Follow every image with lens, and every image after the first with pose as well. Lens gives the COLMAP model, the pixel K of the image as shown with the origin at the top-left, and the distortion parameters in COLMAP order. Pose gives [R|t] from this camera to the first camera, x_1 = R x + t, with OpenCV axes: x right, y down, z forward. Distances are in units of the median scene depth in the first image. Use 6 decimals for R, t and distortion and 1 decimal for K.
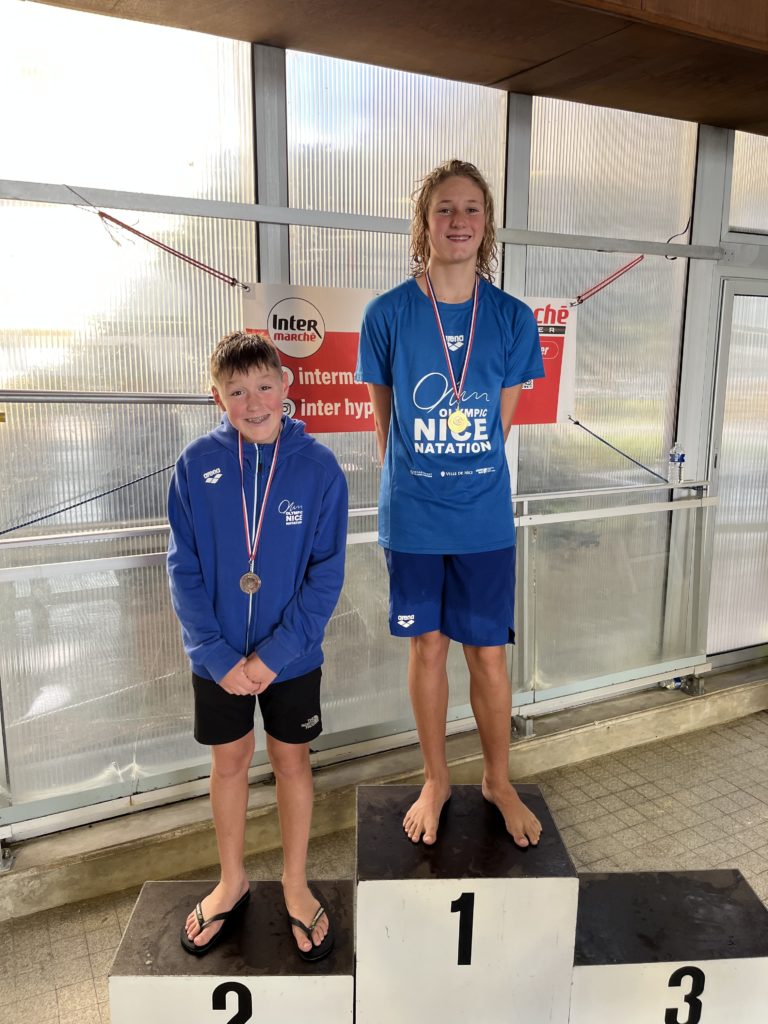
lens RADIAL K [[777.0, 0, 389.1], [0, 777.0, 507.2], [0, 0, 1]] dist [0.065871, -0.099388]
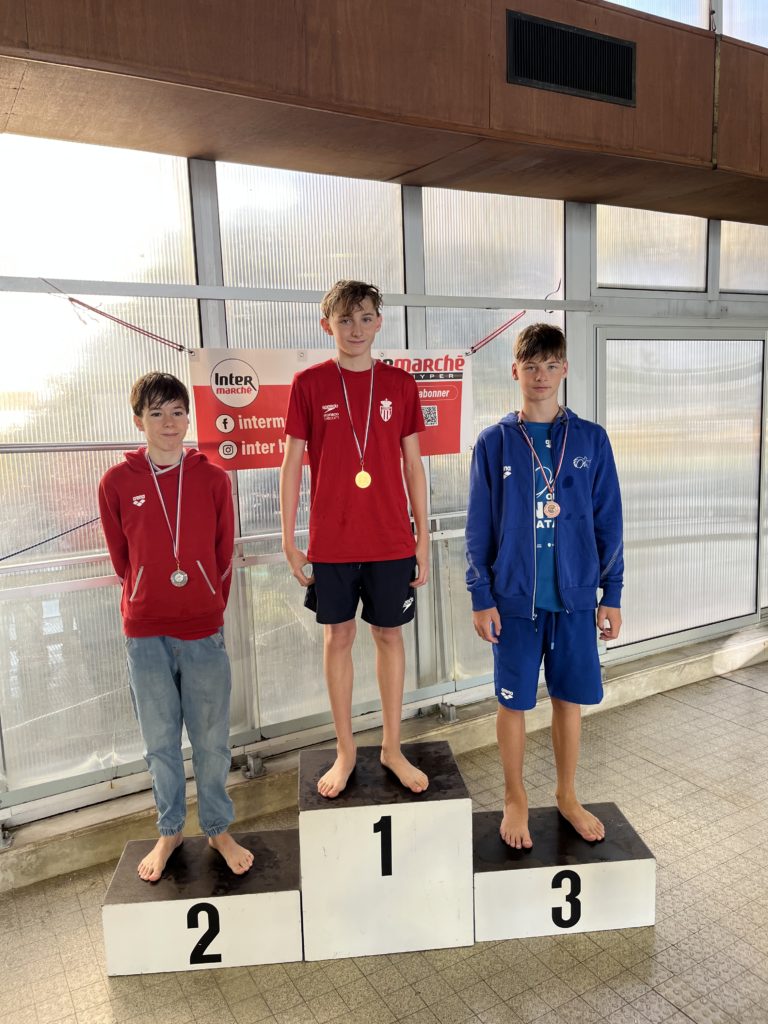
lens RADIAL K [[777.0, 0, 380.3], [0, 777.0, 516.0], [0, 0, 1]] dist [0.065871, -0.099388]
pose [[0.997698, -0.050682, 0.045066, 0.041218], [0.052764, 0.997534, -0.046270, 0.044078], [-0.042610, 0.048541, 0.997912, -0.208446]]
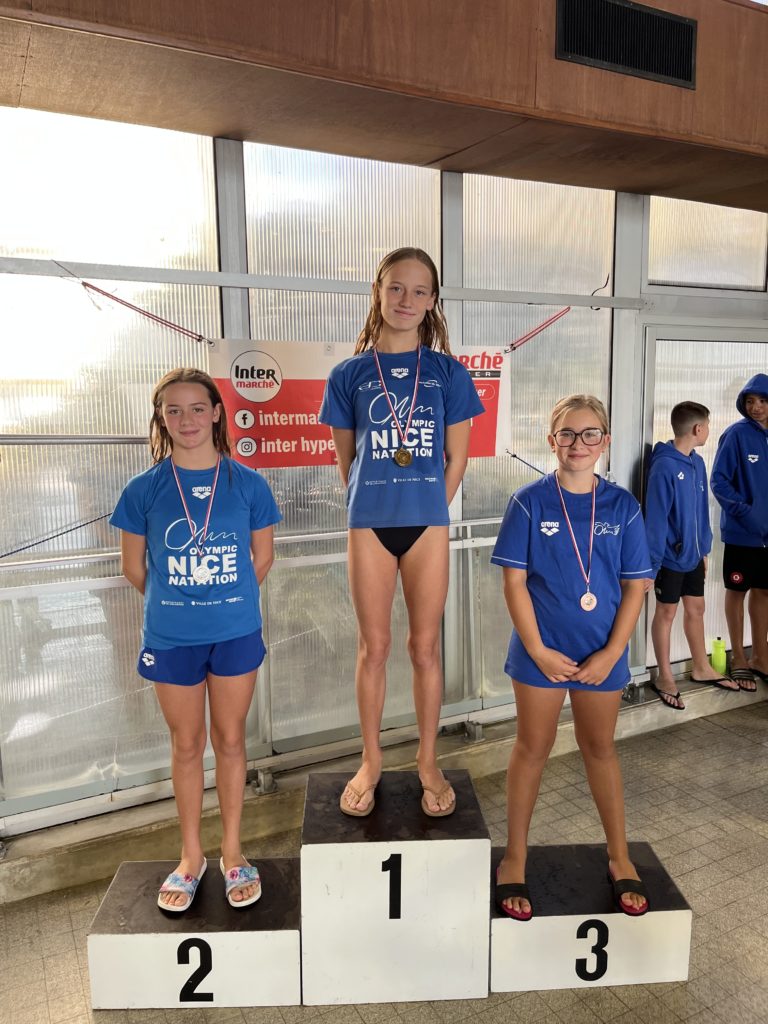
lens RADIAL K [[777.0, 0, 391.2], [0, 777.0, 510.0], [0, 0, 1]] dist [0.065871, -0.099388]
pose [[0.999805, -0.018984, 0.005427, 0.068469], [0.019229, 0.998596, -0.049364, 0.026433], [-0.004482, 0.049458, 0.998766, -0.135201]]
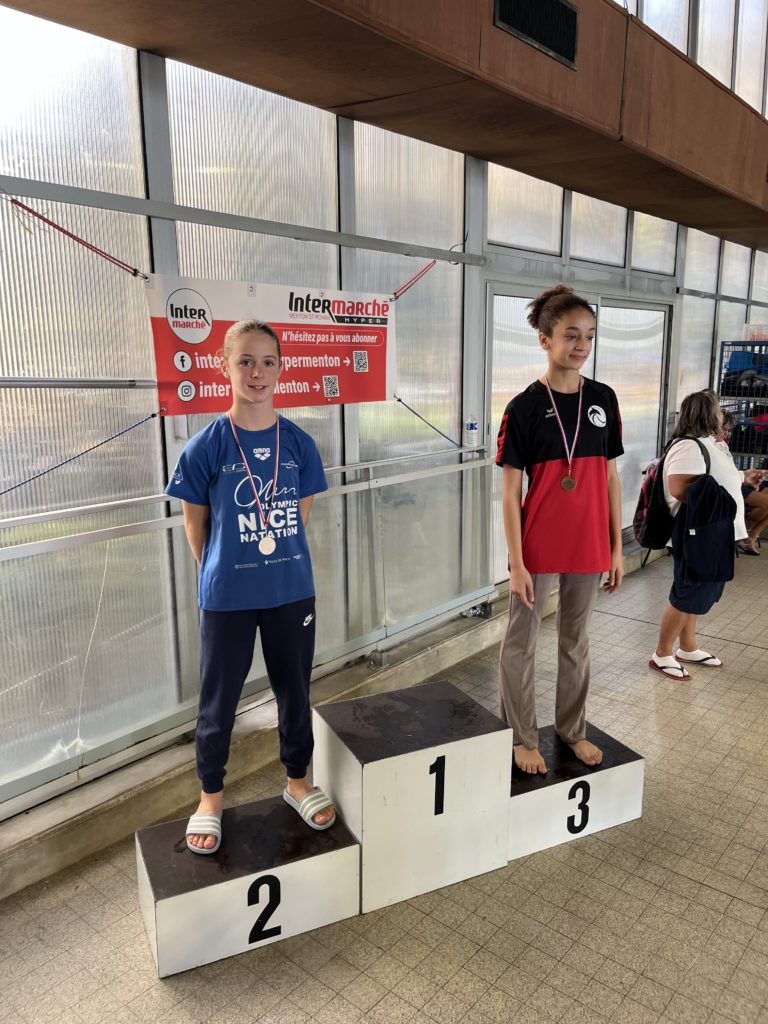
lens RADIAL K [[777.0, 0, 383.9], [0, 777.0, 514.3], [0, 0, 1]] dist [0.065871, -0.099388]
pose [[0.917617, -0.090815, 0.386951, -0.313300], [0.086390, 0.995843, 0.028852, 0.036332], [-0.387963, 0.006954, 0.921649, -0.104736]]
